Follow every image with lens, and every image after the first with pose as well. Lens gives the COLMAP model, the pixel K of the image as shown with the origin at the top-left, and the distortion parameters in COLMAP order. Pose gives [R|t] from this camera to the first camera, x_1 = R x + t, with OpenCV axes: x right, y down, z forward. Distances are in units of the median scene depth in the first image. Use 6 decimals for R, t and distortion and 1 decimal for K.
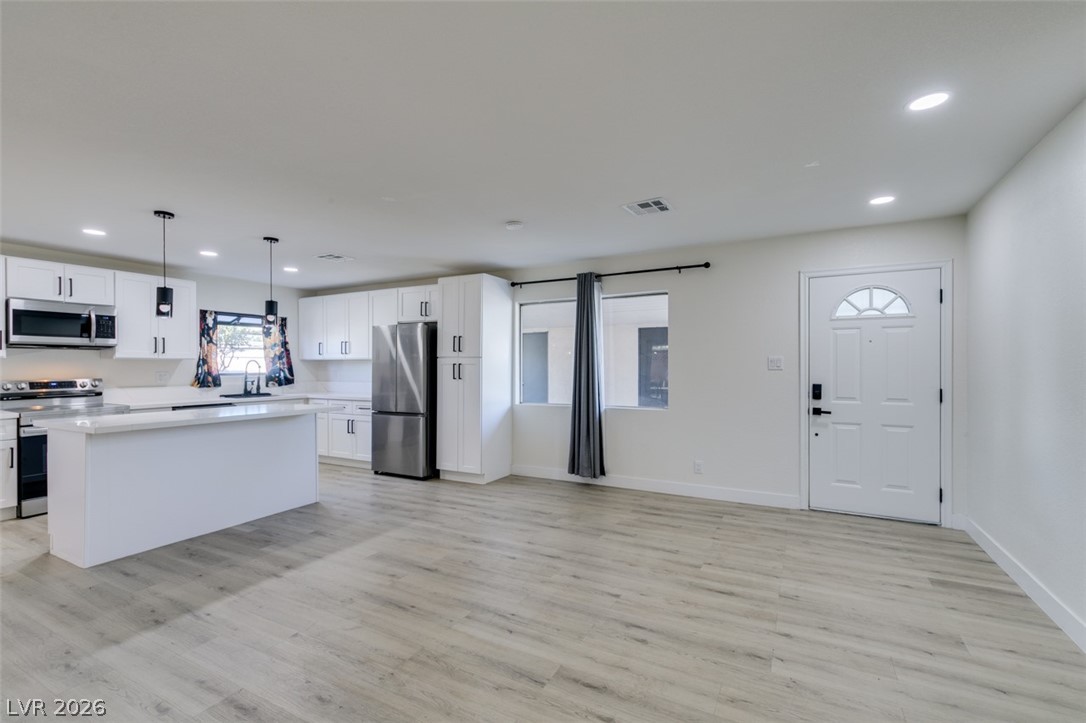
lens RADIAL K [[484.7, 0, 541.5], [0, 484.7, 367.0], [0, 0, 1]] dist [0.004136, -0.000429]
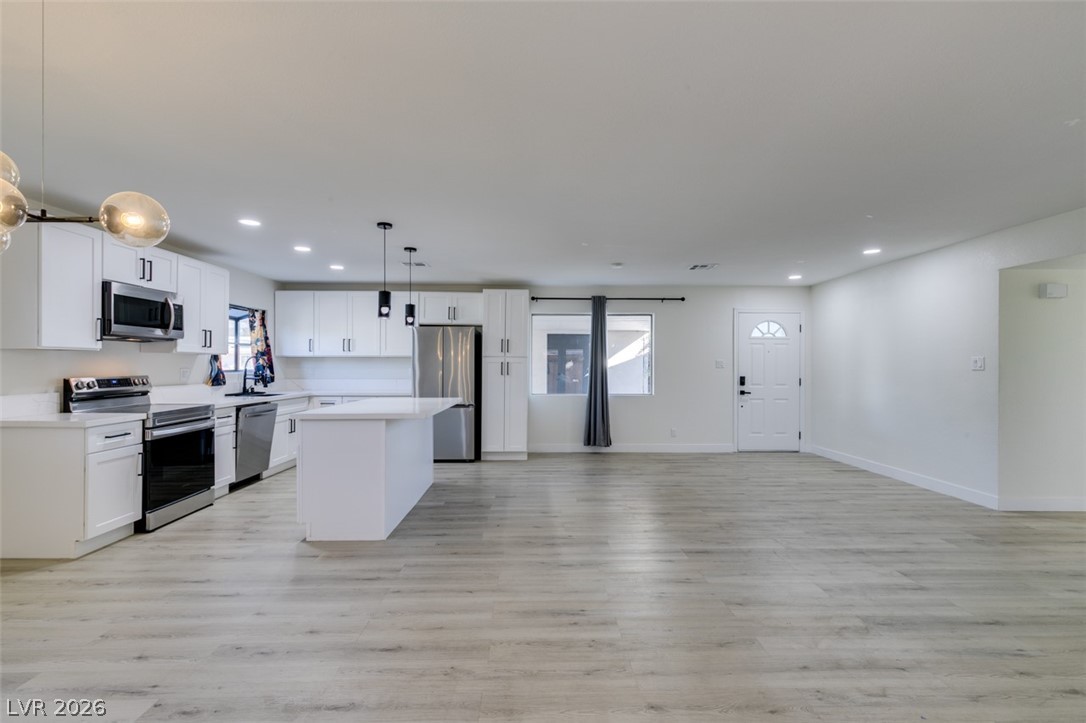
lens RADIAL K [[484.7, 0, 542.2], [0, 484.7, 365.6], [0, 0, 1]] dist [0.004136, -0.000429]
pose [[0.871154, 0.005673, 0.490976, -0.858962], [-0.004674, 0.999984, -0.003261, 0.006885], [-0.490987, 0.000546, 0.871167, -0.120567]]
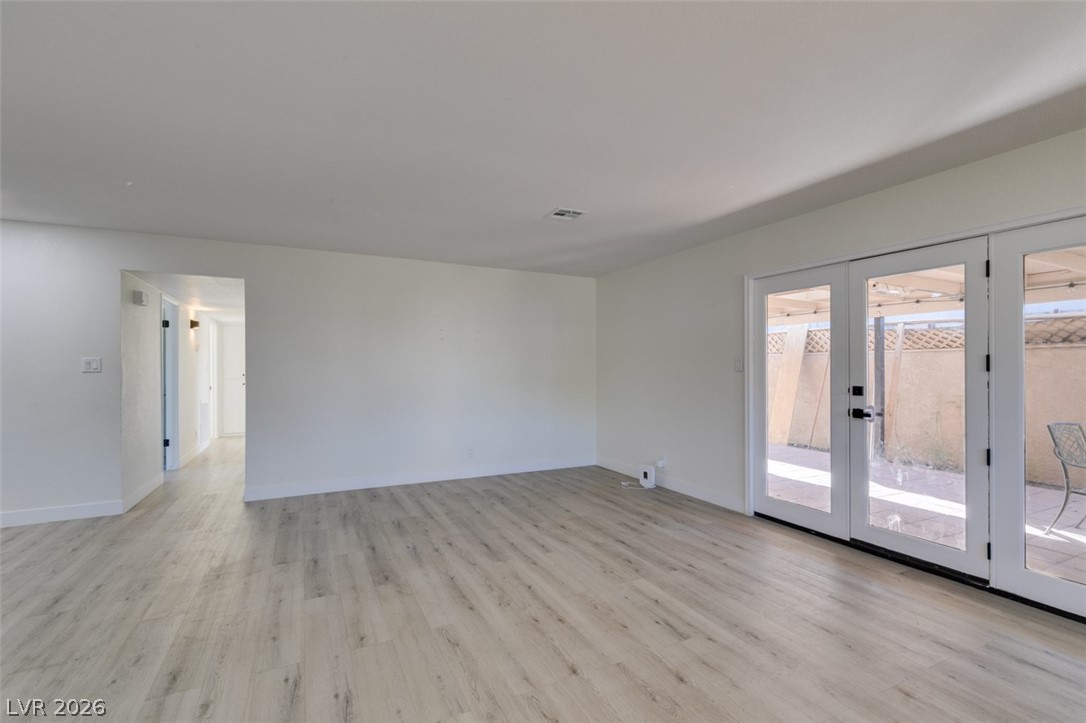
lens RADIAL K [[484.7, 0, 541.4], [0, 484.7, 367.4], [0, 0, 1]] dist [0.004136, -0.000429]
pose [[-0.815492, 0.005043, 0.578746, -0.816619], [0.006376, 0.999980, 0.000270, 0.004508], [-0.578733, 0.003910, -0.815508, 0.599849]]
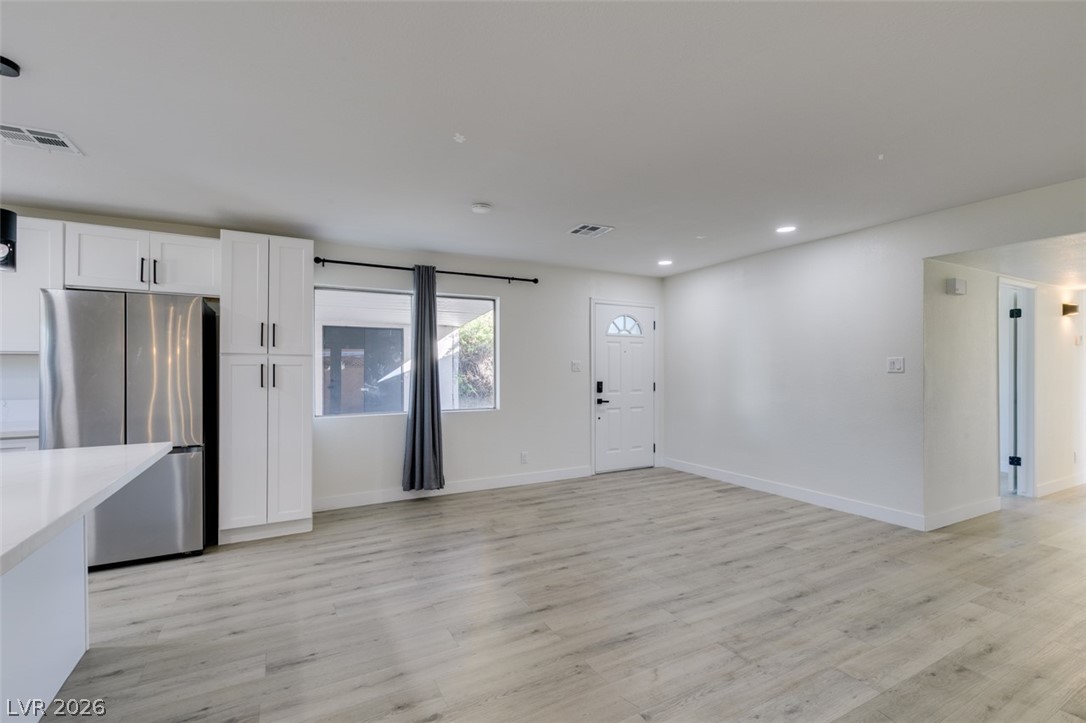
lens RADIAL K [[484.7, 0, 542.9], [0, 484.7, 369.8], [0, 0, 1]] dist [0.004136, -0.000429]
pose [[0.546269, -0.000179, 0.837610, -0.666925], [0.001916, 0.999998, -0.001036, 0.003048], [-0.837608, 0.002171, 0.546268, 0.386415]]
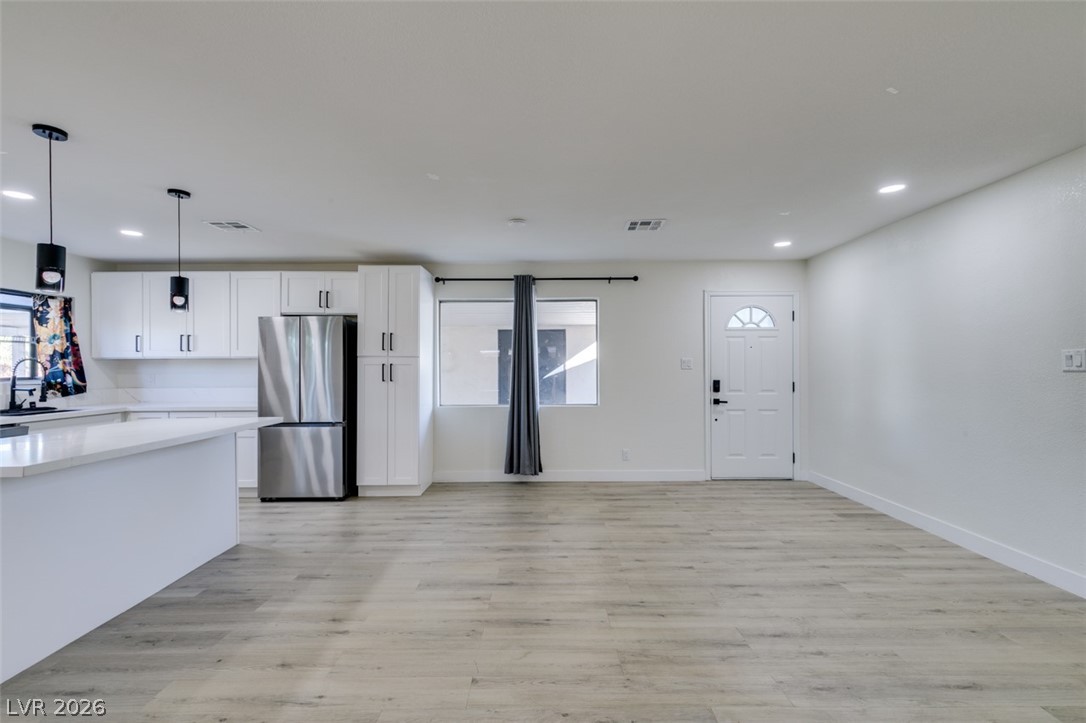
lens RADIAL K [[484.7, 0, 542.1], [0, 484.7, 365.6], [0, 0, 1]] dist [0.004136, -0.000429]
pose [[0.879454, -0.000805, 0.475983, -0.435866], [0.003393, 0.999984, -0.004578, 0.001753], [-0.475972, 0.005641, 0.879442, 0.103180]]
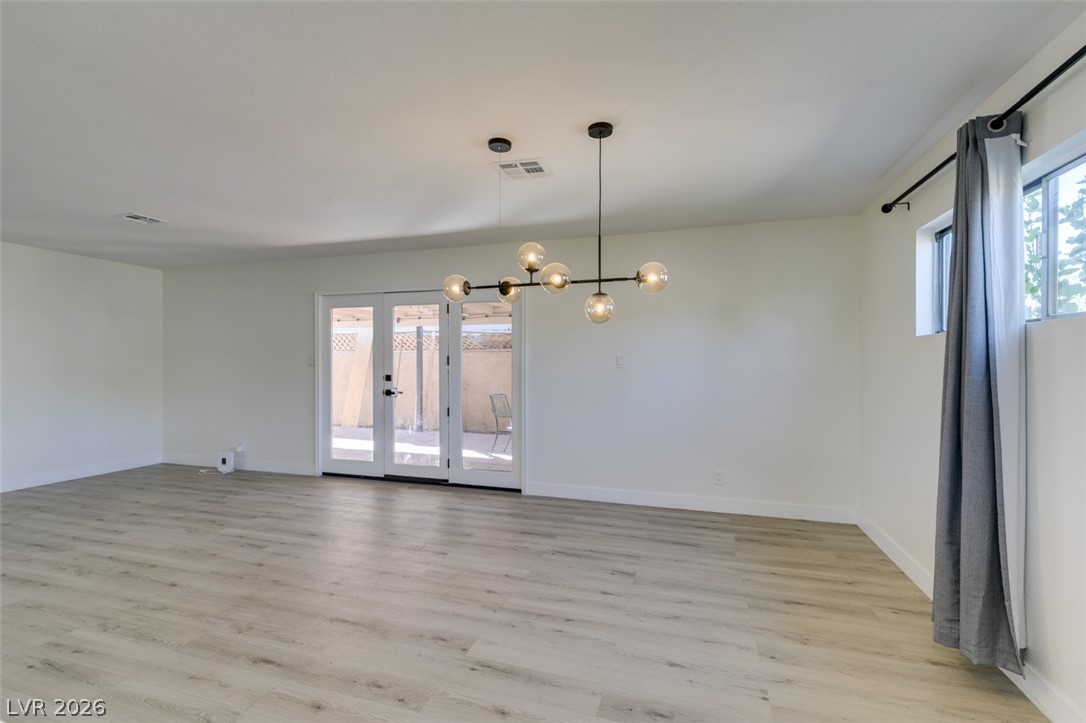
lens RADIAL K [[484.7, 0, 539.7], [0, 484.7, 363.8], [0, 0, 1]] dist [0.004136, -0.000429]
pose [[-0.982593, 0.003665, -0.185734, -0.925399], [0.002574, 0.999978, 0.006116, 0.004784], [0.185753, 0.005532, -0.982581, 0.918001]]
